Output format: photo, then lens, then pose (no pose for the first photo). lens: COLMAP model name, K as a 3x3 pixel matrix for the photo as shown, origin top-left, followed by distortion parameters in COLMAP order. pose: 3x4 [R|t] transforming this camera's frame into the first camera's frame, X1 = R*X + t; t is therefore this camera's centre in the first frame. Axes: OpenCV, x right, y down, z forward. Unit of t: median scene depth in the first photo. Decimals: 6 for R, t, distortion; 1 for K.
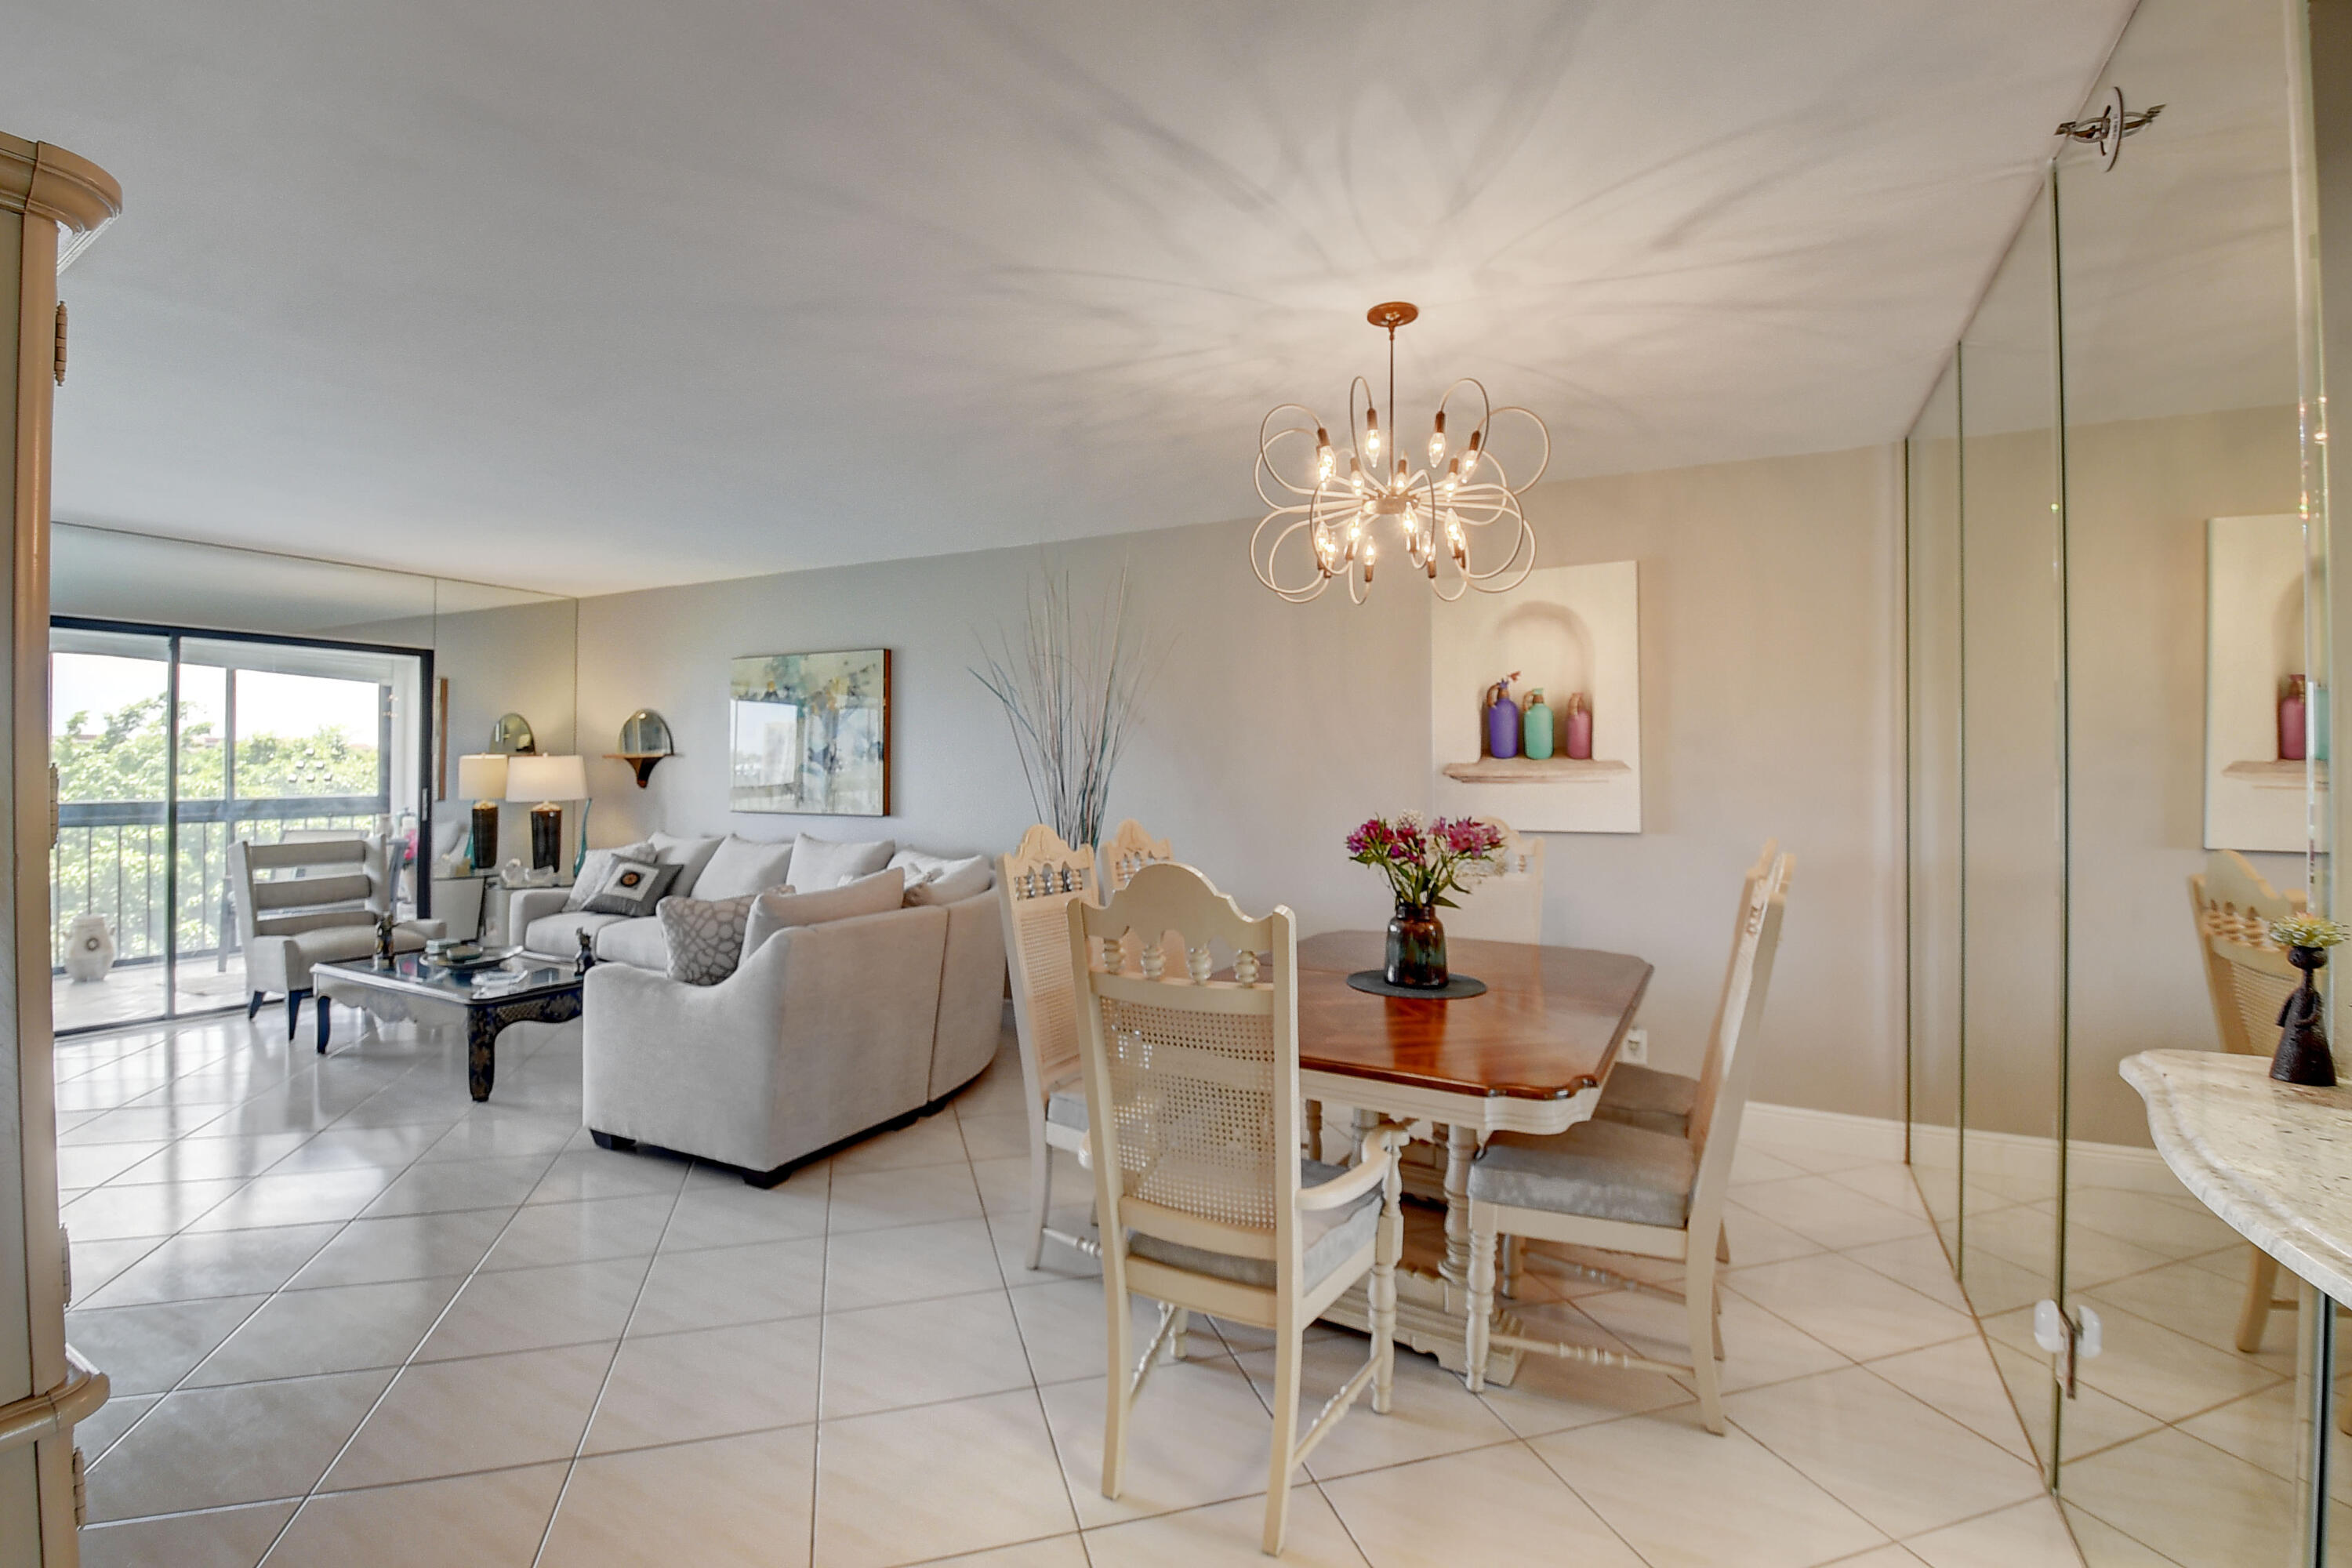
lens RADIAL K [[1035.6, 0, 1166.3], [0, 1035.6, 752.8], [0, 0, 1]] dist [-0.002066, -0.016305]
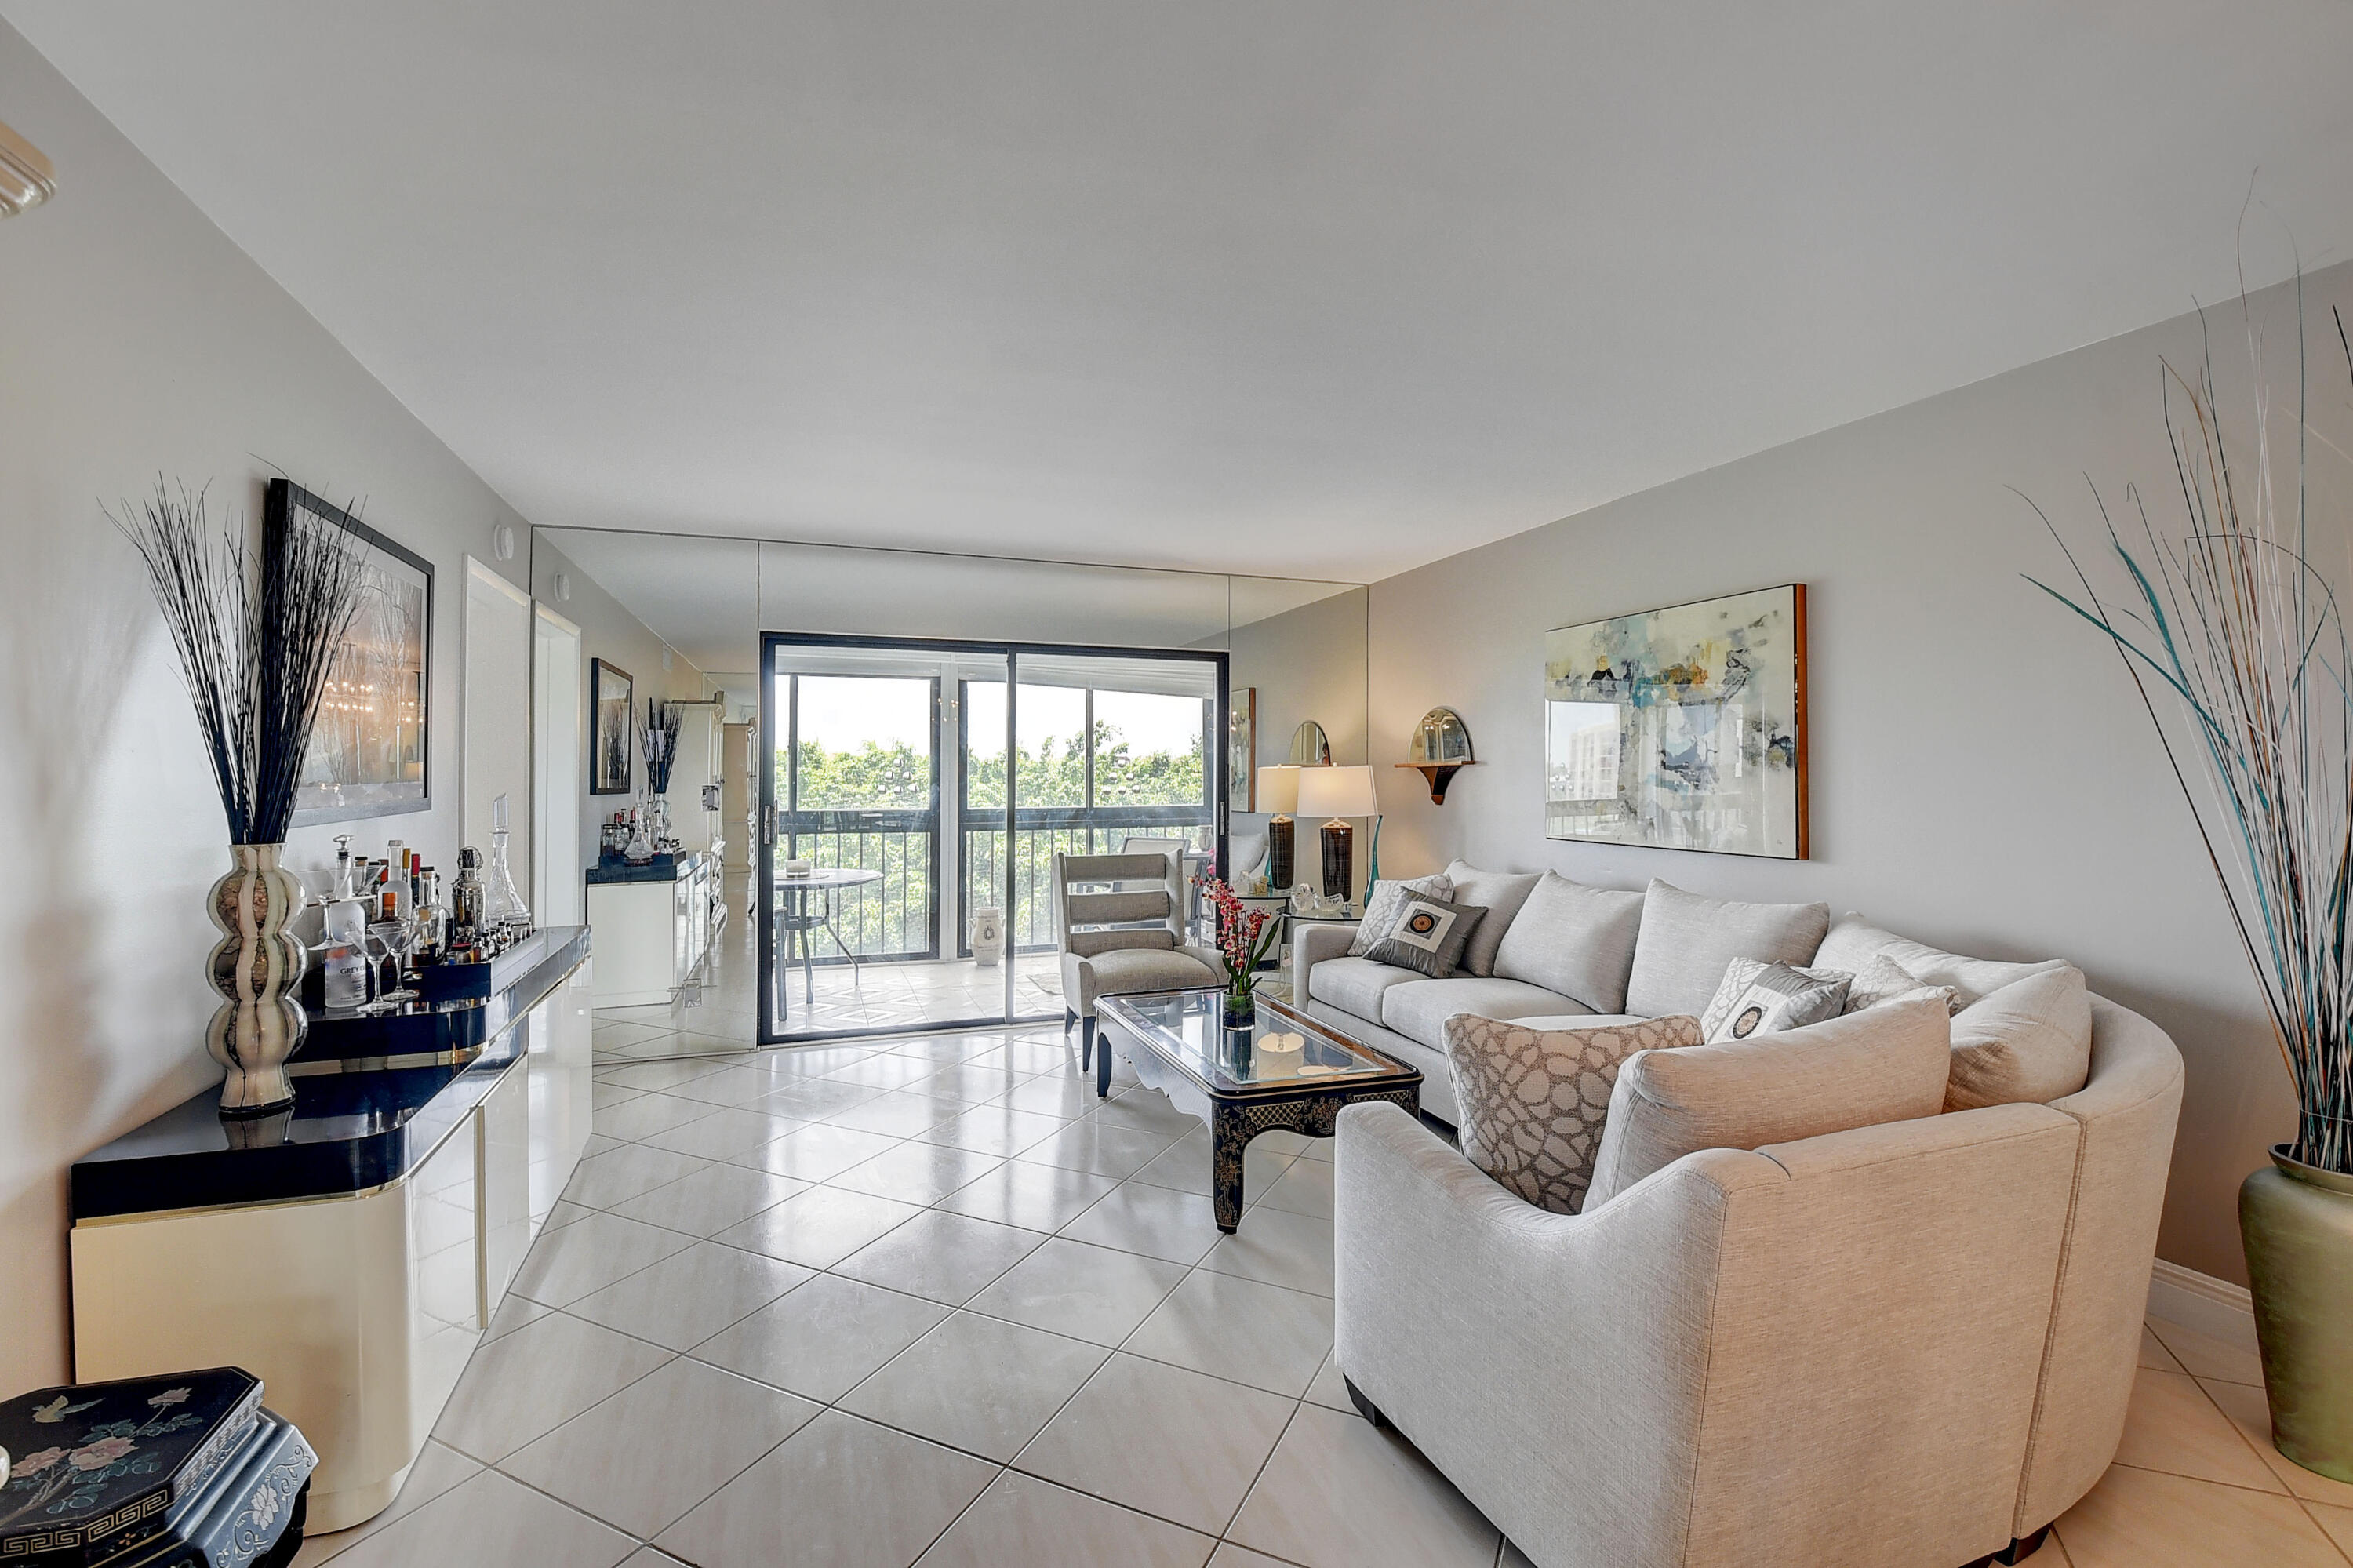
lens RADIAL K [[1036.0, 0, 1170.6], [0, 1036.0, 761.3], [0, 0, 1]] dist [-0.002066, -0.016305]
pose [[0.743134, -0.011483, -0.669044, -0.138936], [0.010176, 0.999931, -0.005860, 0.003689], [0.669065, -0.002453, 0.743200, 0.299447]]
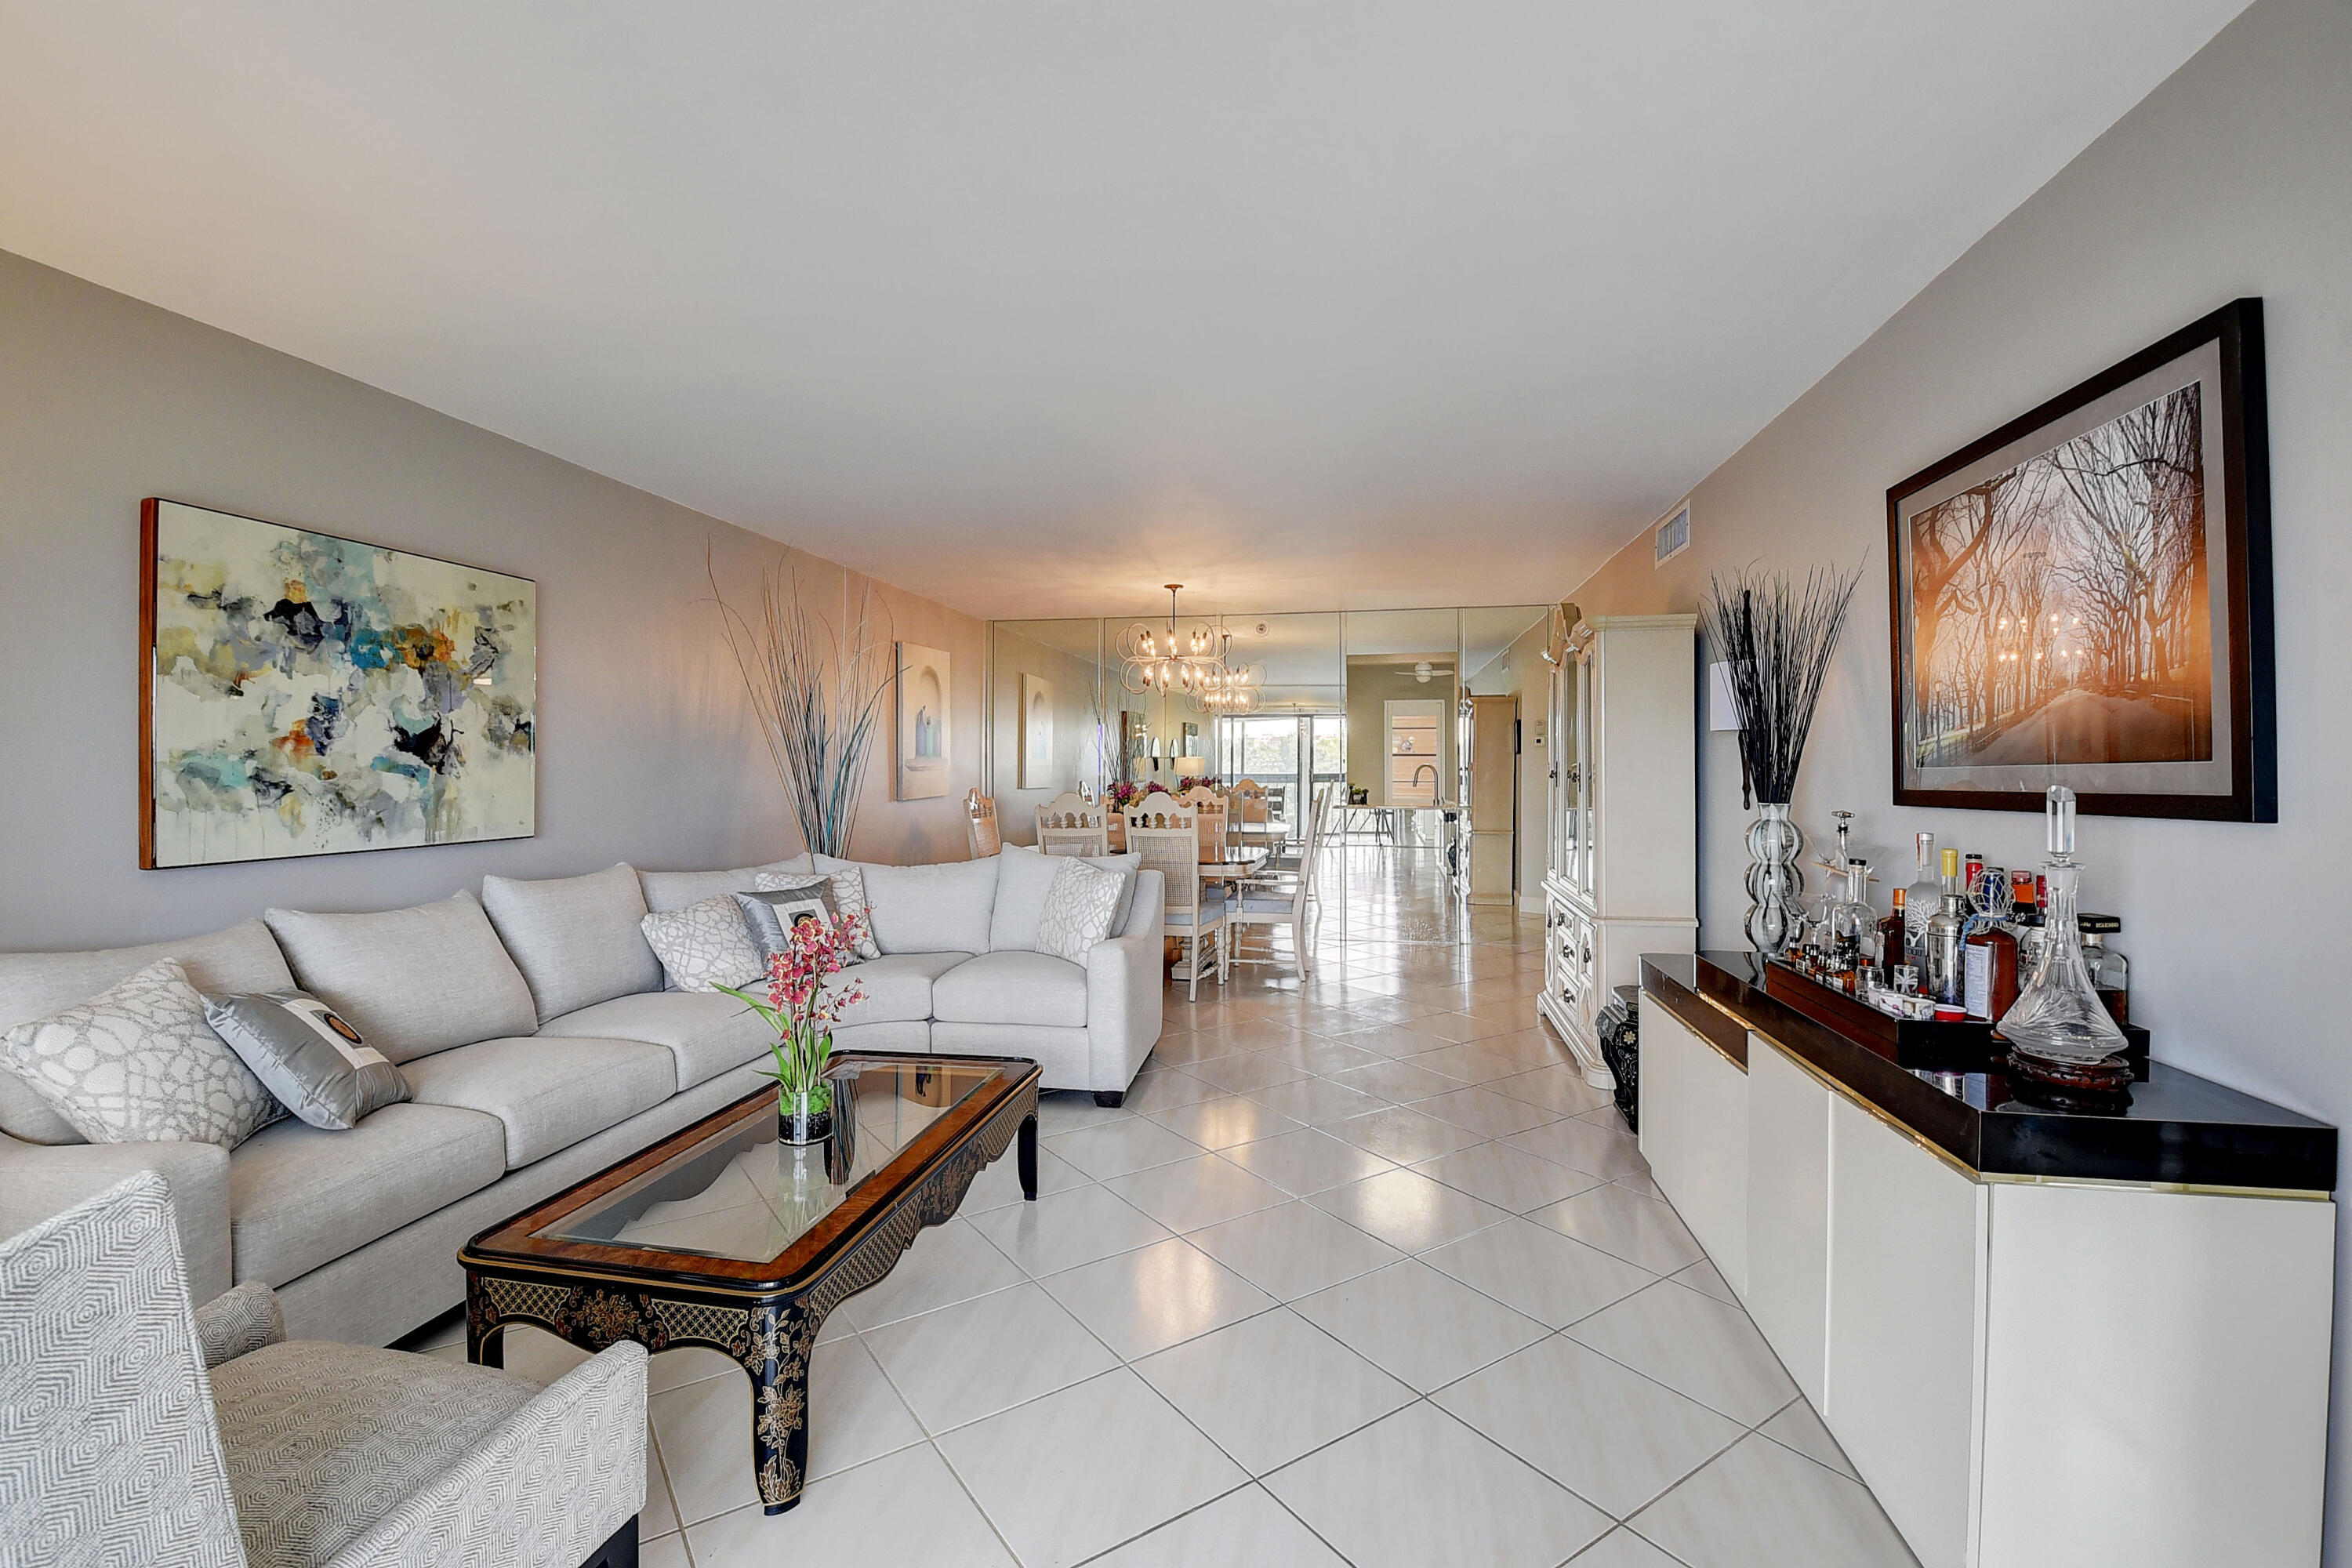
lens RADIAL K [[1035.6, 0, 1180.6], [0, 1035.6, 754.5], [0, 0, 1]] dist [-0.002066, -0.016305]
pose [[-0.304320, 0.005923, 0.952551, -1.017939], [-0.012587, 0.999868, -0.010239, 0.010923], [-0.952487, -0.015106, -0.304206, 0.805478]]
